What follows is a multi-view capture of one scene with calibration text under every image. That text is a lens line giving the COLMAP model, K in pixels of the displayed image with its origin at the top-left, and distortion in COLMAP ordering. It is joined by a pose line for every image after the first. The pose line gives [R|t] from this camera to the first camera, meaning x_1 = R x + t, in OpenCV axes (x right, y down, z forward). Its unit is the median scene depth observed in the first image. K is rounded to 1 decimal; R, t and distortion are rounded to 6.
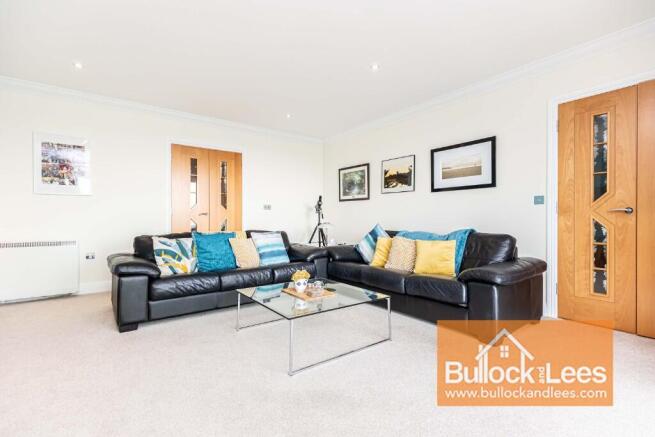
lens RADIAL K [[289.7, 0, 329.3], [0, 289.7, 219.7], [0, 0, 1]] dist [-0.018101, 0.000093]
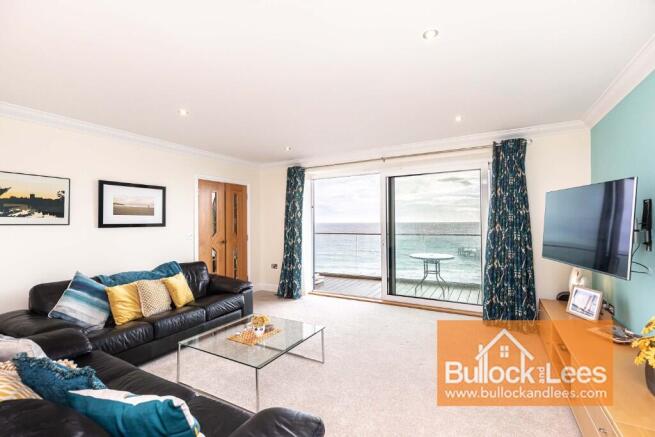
lens RADIAL K [[289.7, 0, 327.1], [0, 289.7, 219.7], [0, 0, 1]] dist [-0.018101, 0.000093]
pose [[-0.438261, 0.005494, 0.898831, -0.658012], [0.007911, 0.999966, -0.002255, -0.100487], [-0.898813, 0.006122, -0.438289, 0.676993]]
